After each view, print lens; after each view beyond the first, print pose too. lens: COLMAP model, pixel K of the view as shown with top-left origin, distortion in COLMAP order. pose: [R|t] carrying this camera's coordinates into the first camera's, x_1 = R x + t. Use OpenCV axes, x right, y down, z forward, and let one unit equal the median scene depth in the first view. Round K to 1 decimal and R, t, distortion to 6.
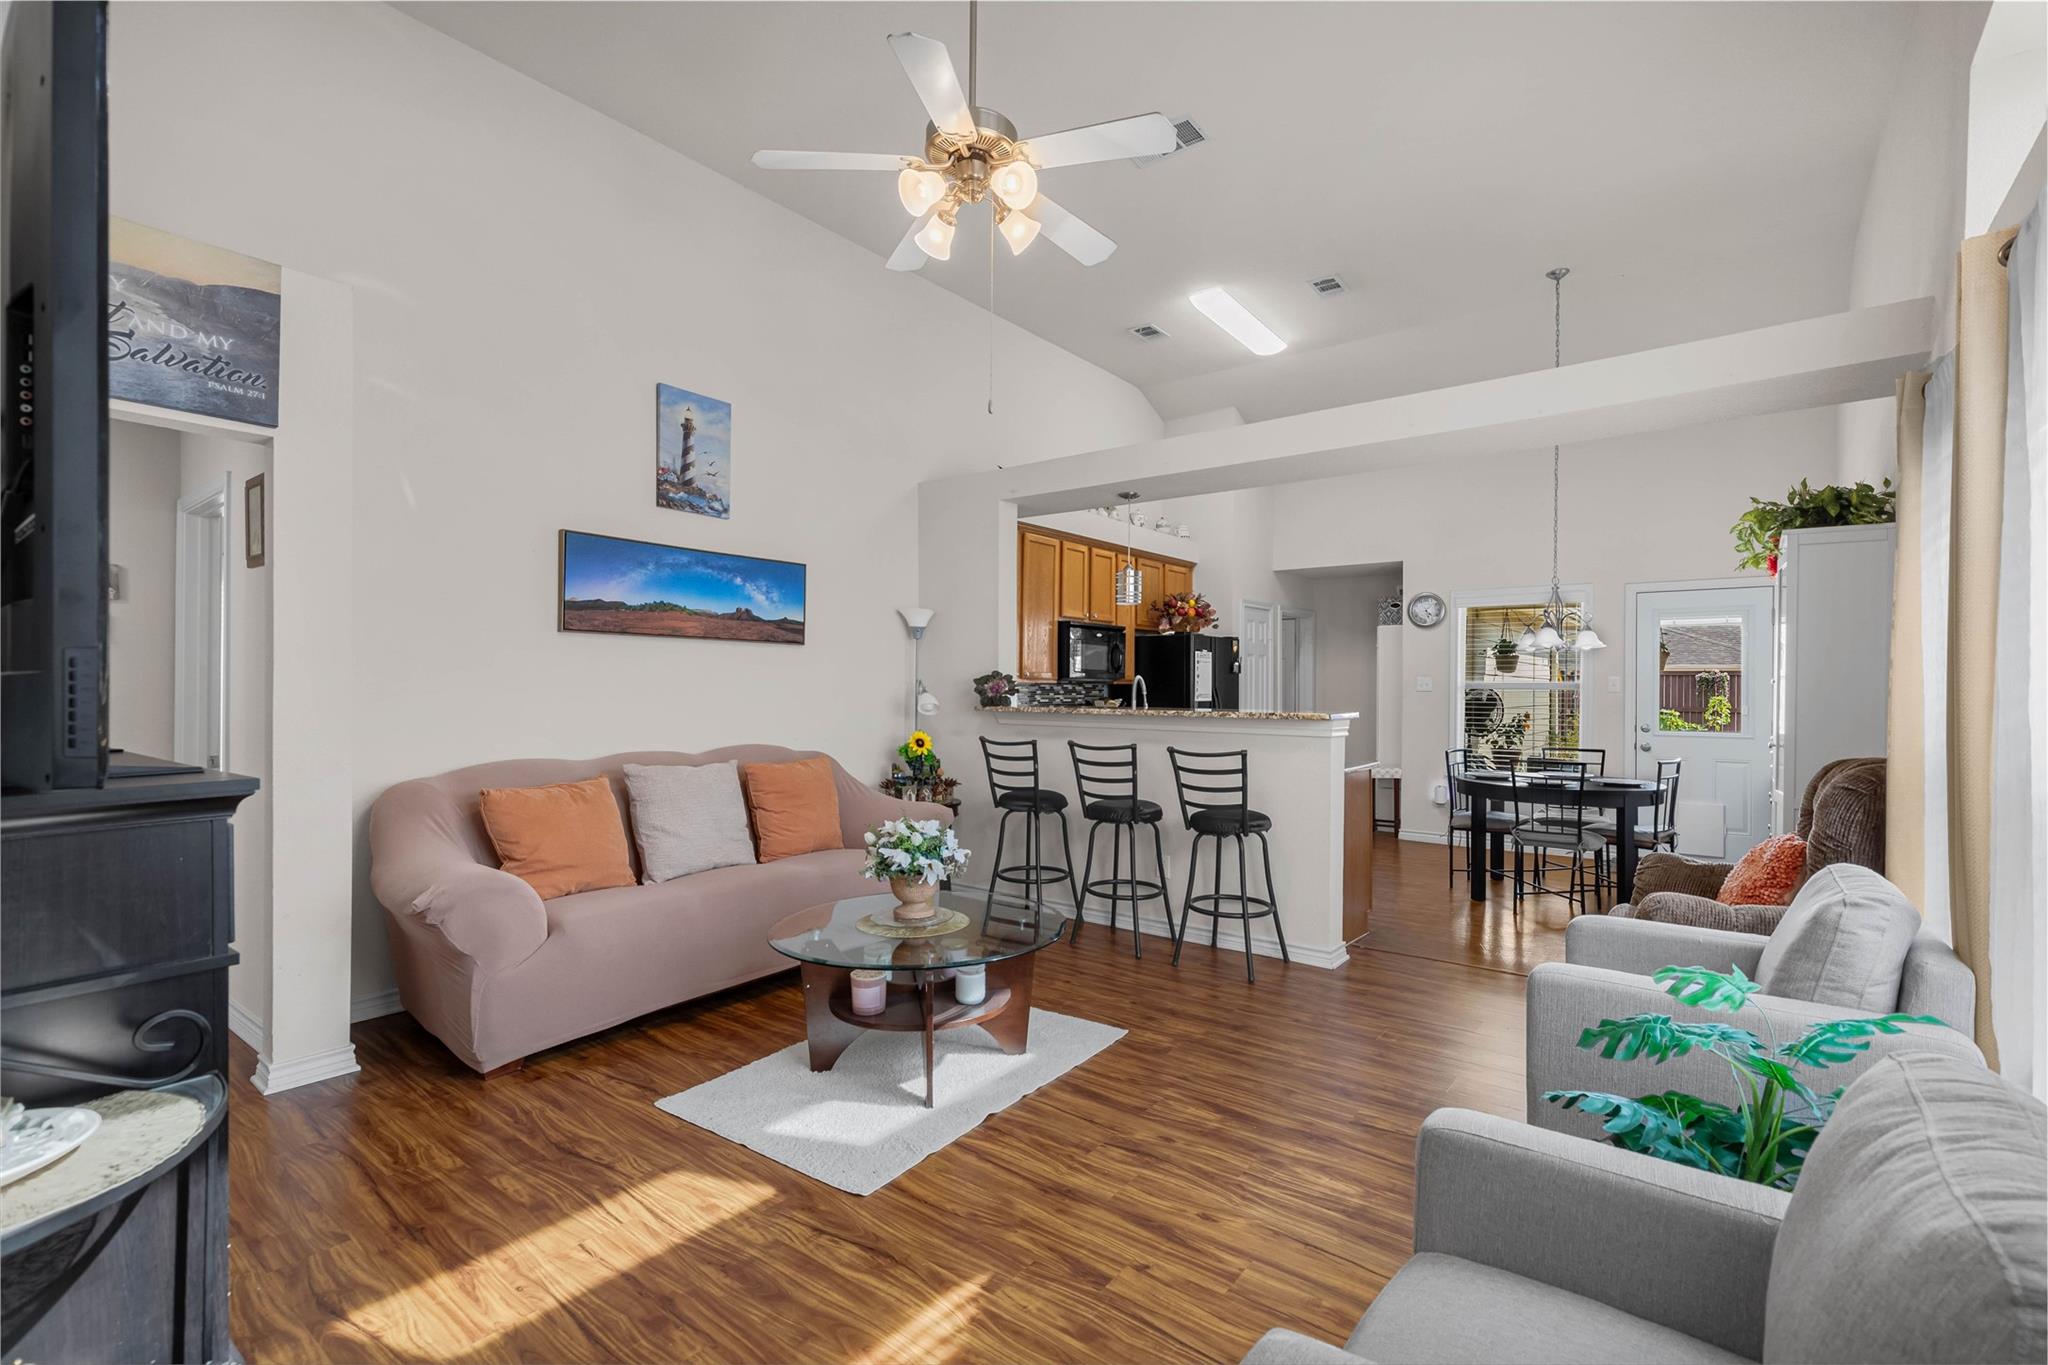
lens RADIAL K [[921.0, 0, 1030.6], [0, 921.0, 687.7], [0, 0, 1]] dist [0.002445, 0.000339]
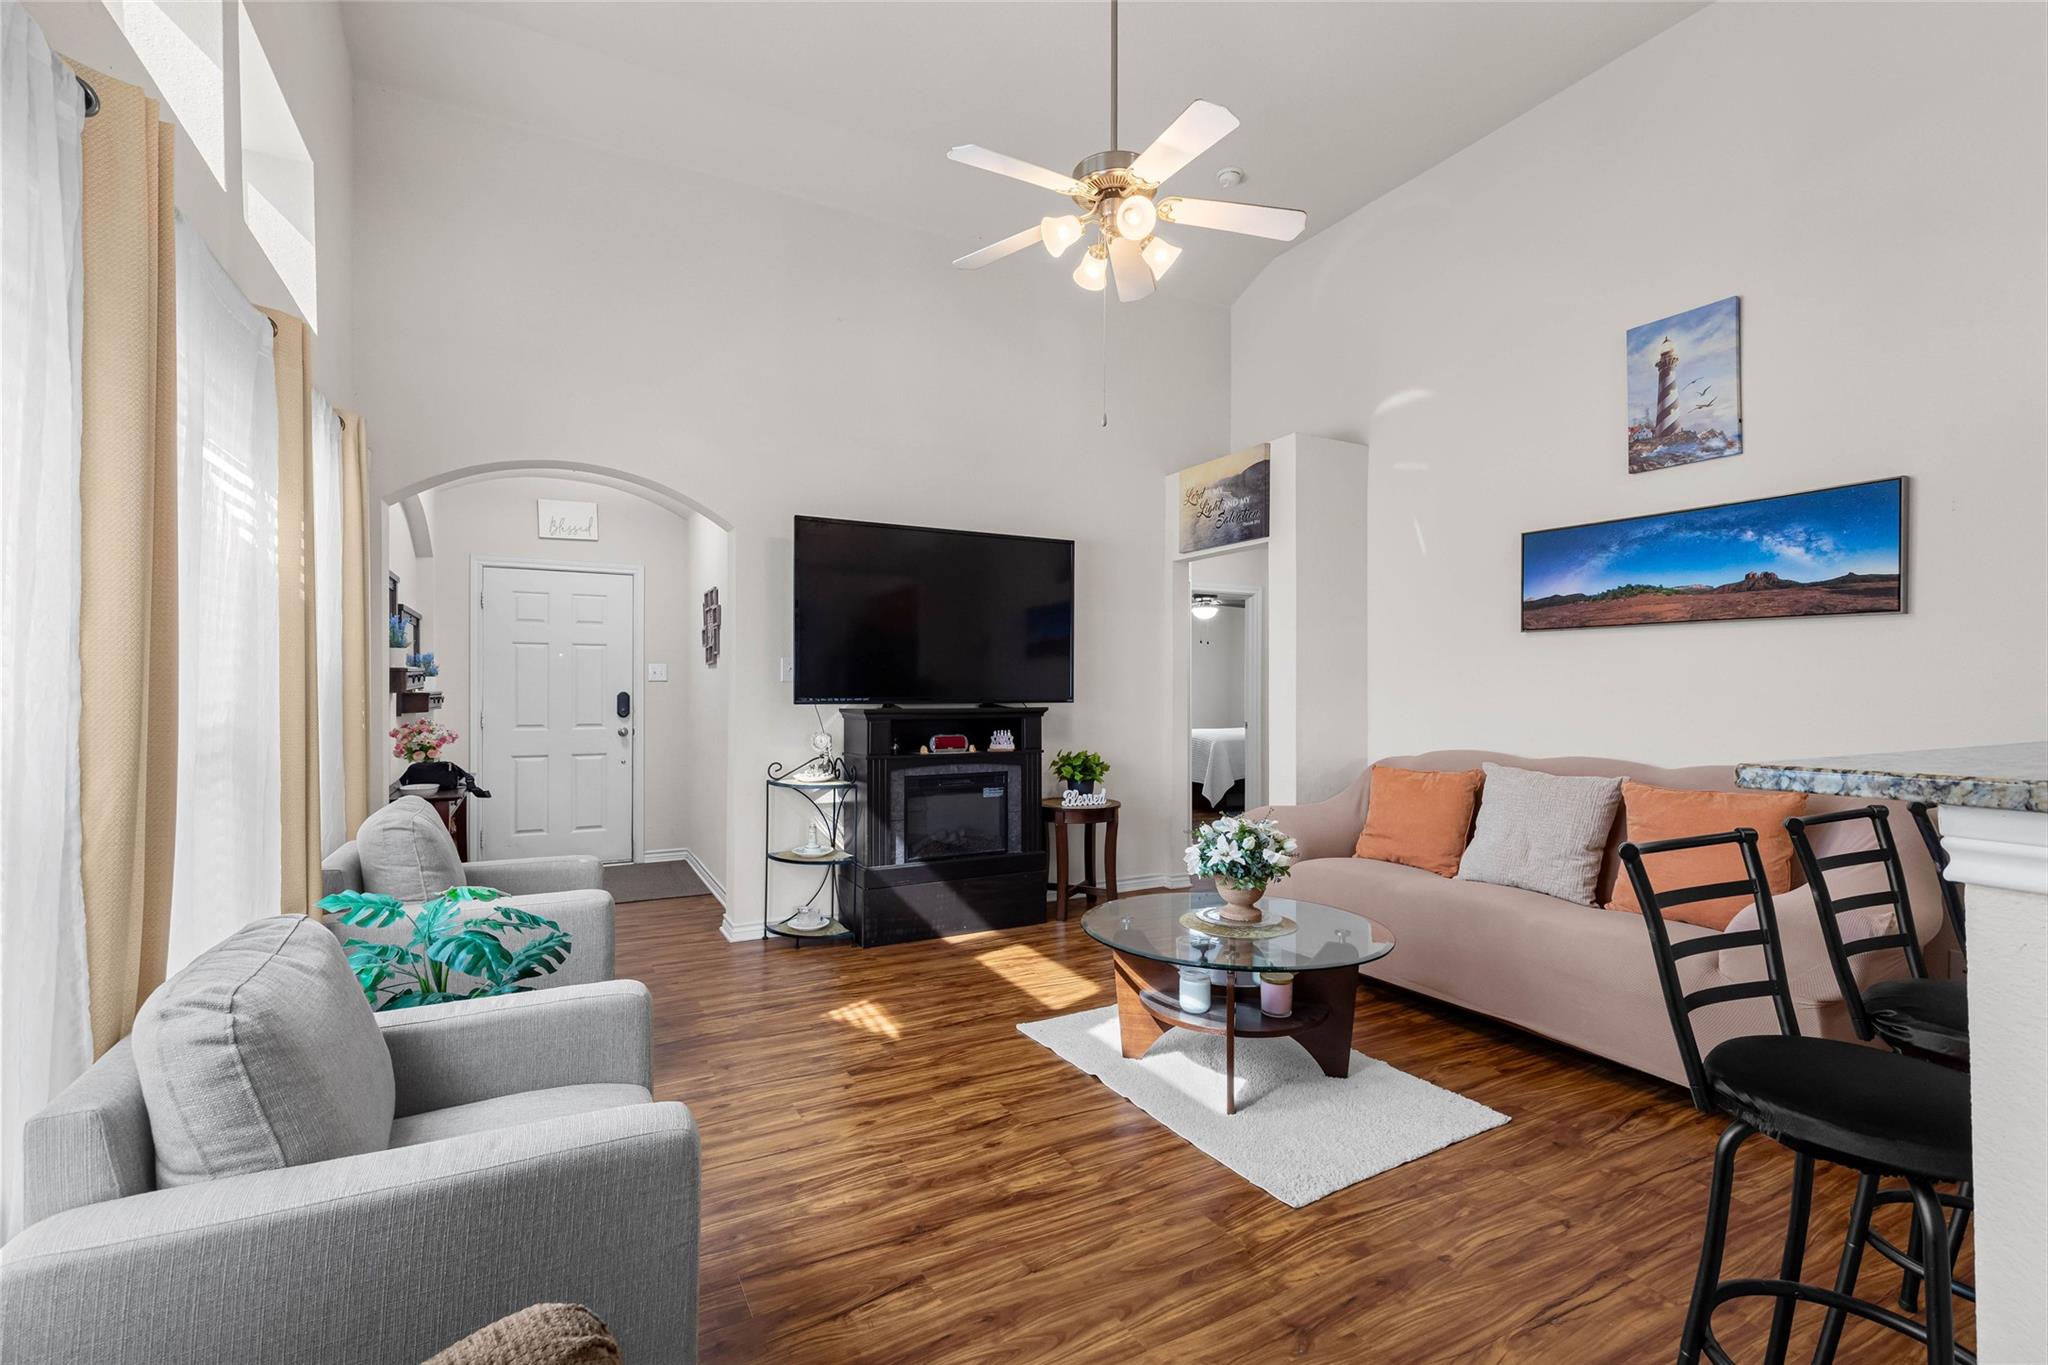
lens RADIAL K [[914.2, 0, 1036.6], [0, 914.2, 686.2], [0, 0, 1]] dist [0.002526, 0.000304]
pose [[-0.406248, -0.007057, -0.913736, 1.026516], [-0.004637, 0.999973, -0.005662, 0.012737], [0.913751, 0.001937, -0.406269, 1.453365]]
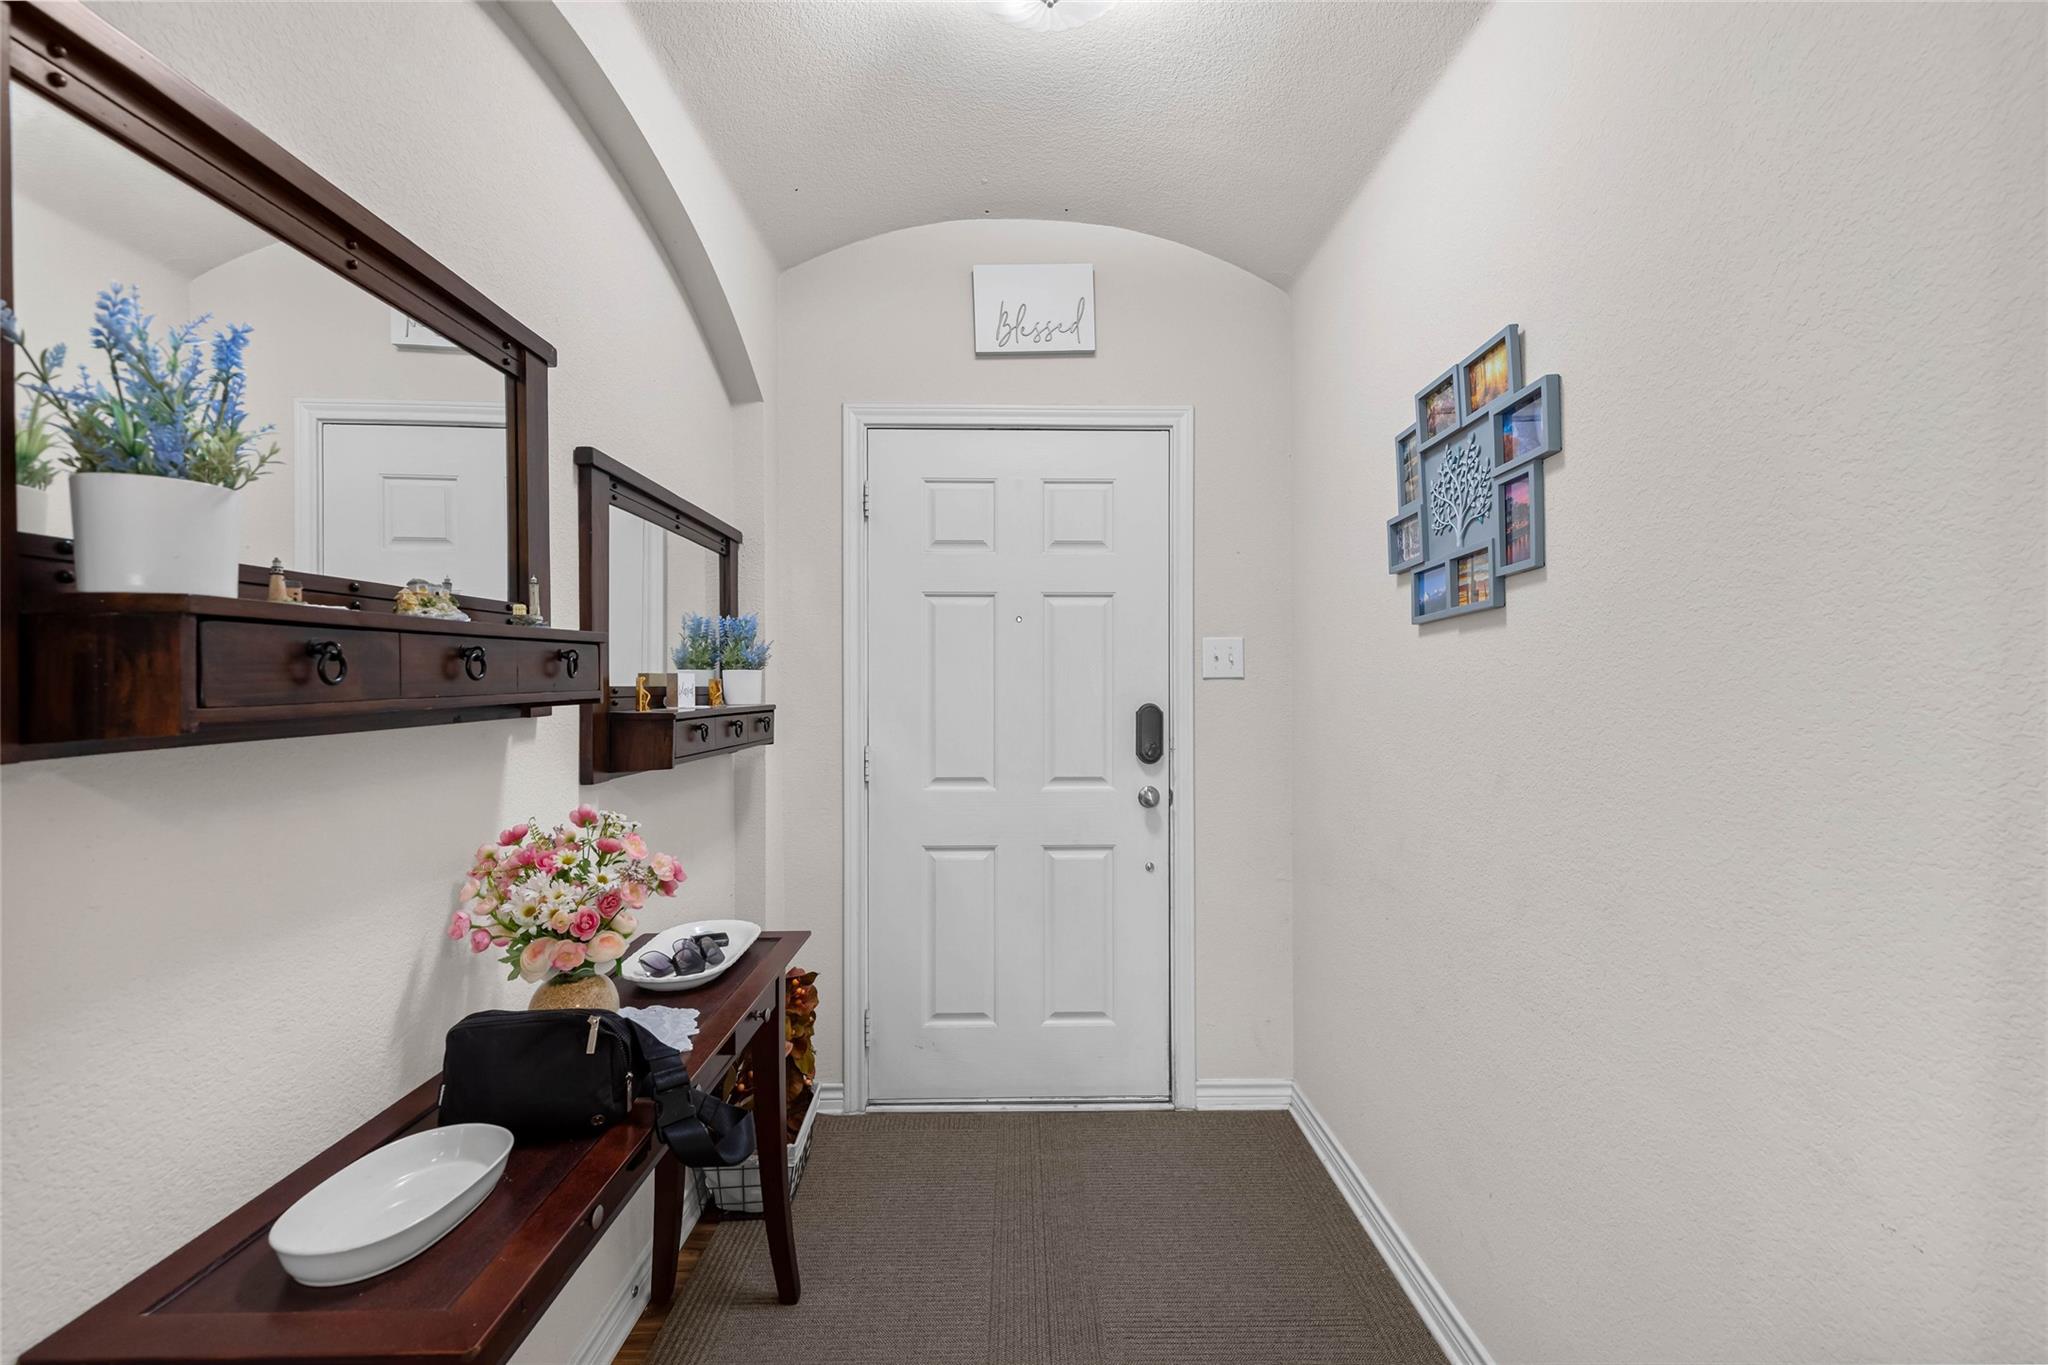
lens RADIAL K [[921.0, 0, 1030.6], [0, 921.0, 687.7], [0, 0, 1]] dist [0.002445, 0.000339]
pose [[-0.783370, -0.002133, -0.621552, 0.636352], [-0.005196, 0.999982, 0.003118, 0.007415], [0.621534, 0.005672, -0.783367, 0.972891]]
